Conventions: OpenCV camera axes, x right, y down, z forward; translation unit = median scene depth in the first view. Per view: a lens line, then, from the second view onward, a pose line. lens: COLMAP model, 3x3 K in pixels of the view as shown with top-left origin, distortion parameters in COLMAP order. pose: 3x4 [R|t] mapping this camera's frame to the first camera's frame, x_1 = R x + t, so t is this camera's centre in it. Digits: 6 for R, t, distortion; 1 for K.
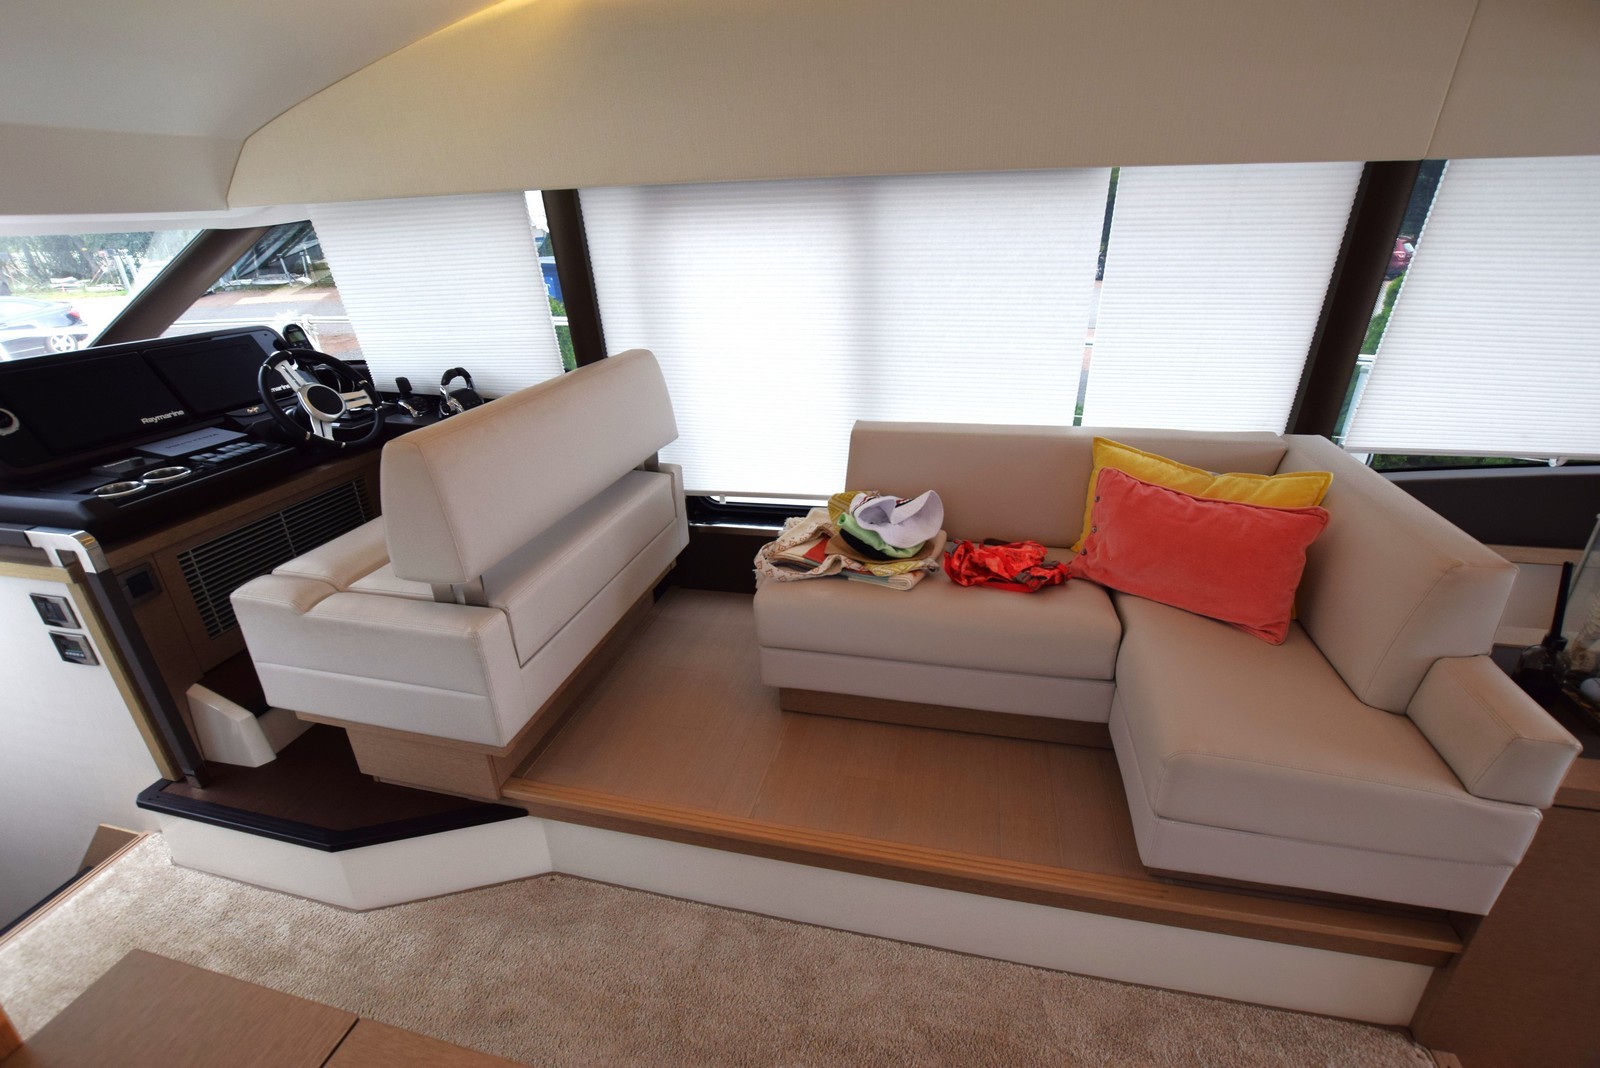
lens RADIAL K [[702.3, 0, 800.0], [0, 702.3, 534.0], [0, 0, 1]] dist [-0.029934, 0.000783]
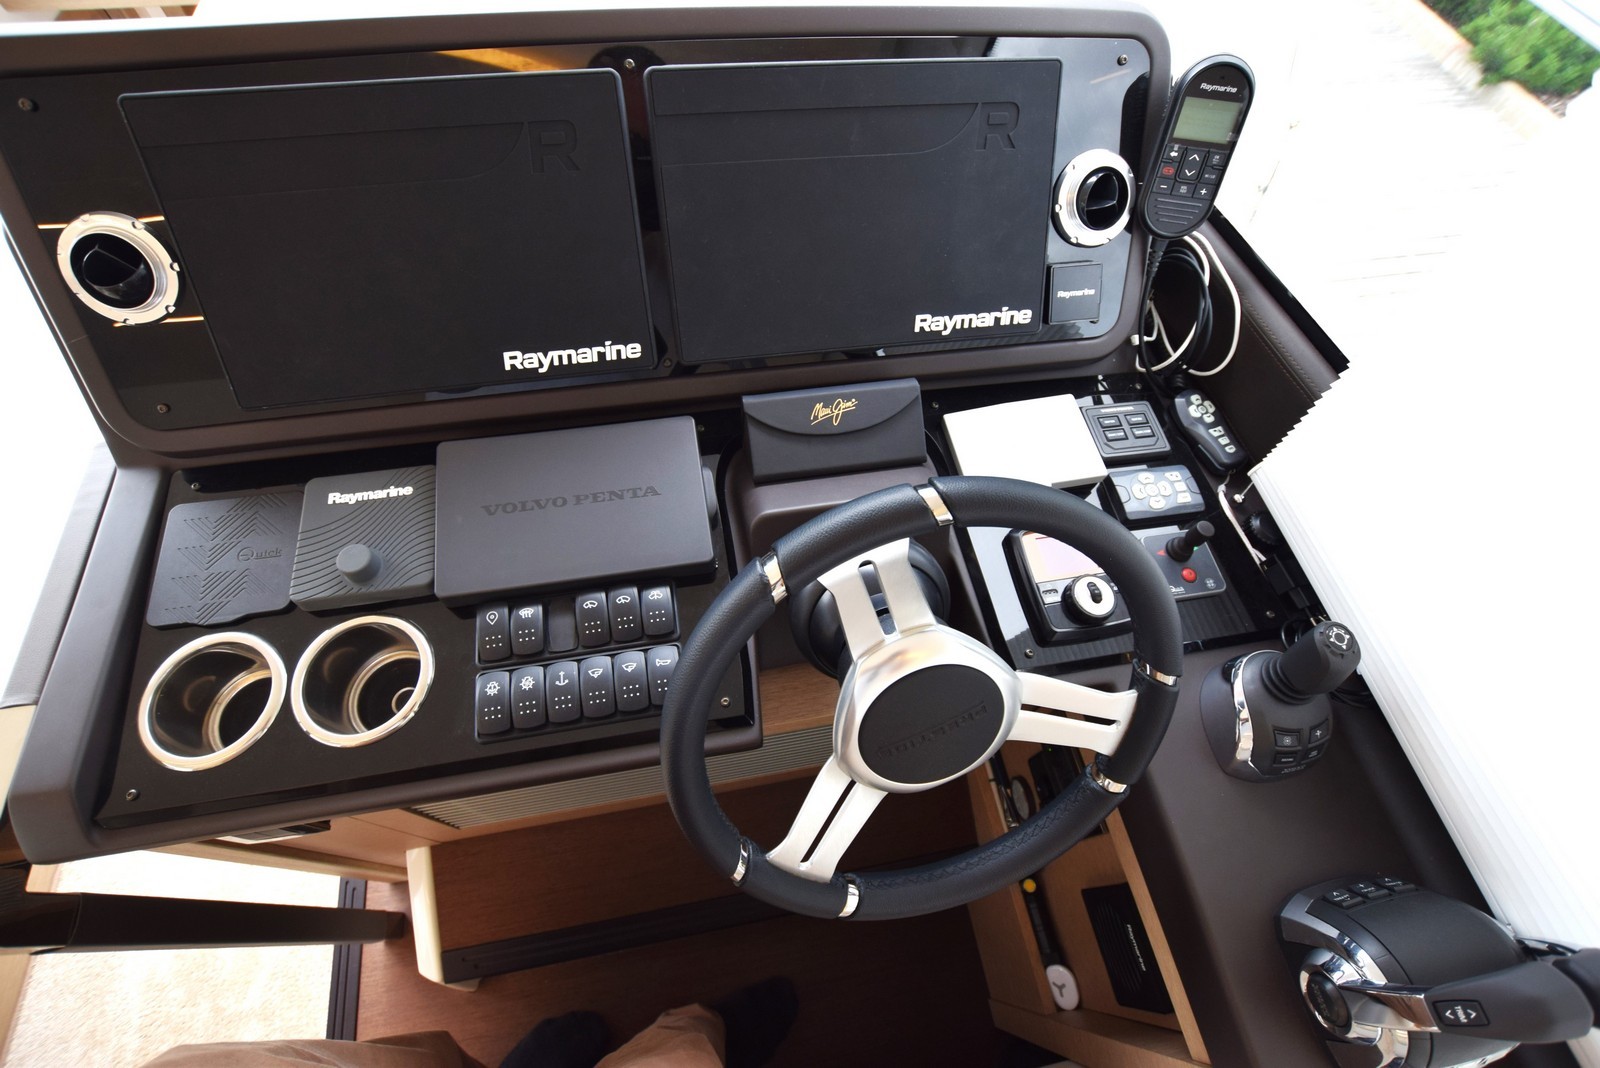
lens RADIAL K [[702.3, 0, 800.0], [0, 702.3, 534.0], [0, 0, 1]] dist [-0.029934, 0.000783]
pose [[0.403858, 0.821448, -0.402645, -0.682919], [-0.427804, 0.558626, 0.710577, -0.377341], [0.808630, -0.114719, 0.577024, 0.869360]]
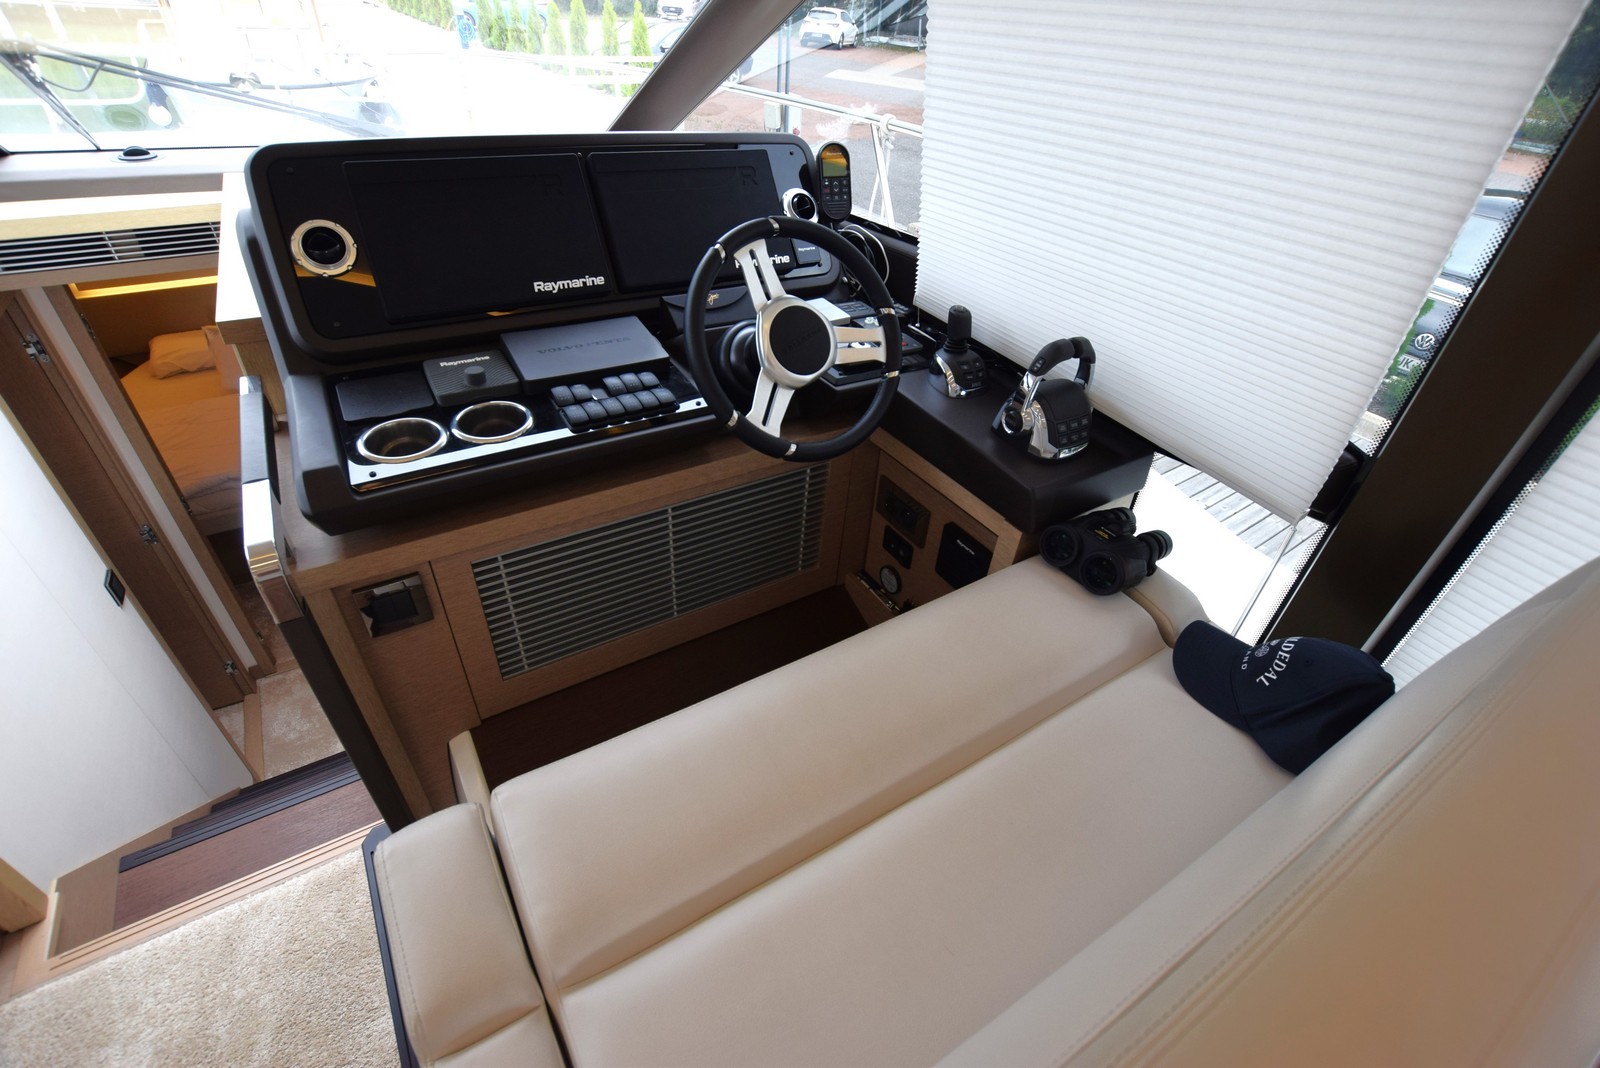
lens RADIAL K [[702.3, 0, 800.0], [0, 702.3, 534.0], [0, 0, 1]] dist [-0.029934, 0.000783]
pose [[0.712699, 0.491380, -0.500605, -0.388226], [-0.363053, 0.869024, 0.336140, -0.248075], [0.600210, -0.057820, 0.797750, 0.620695]]
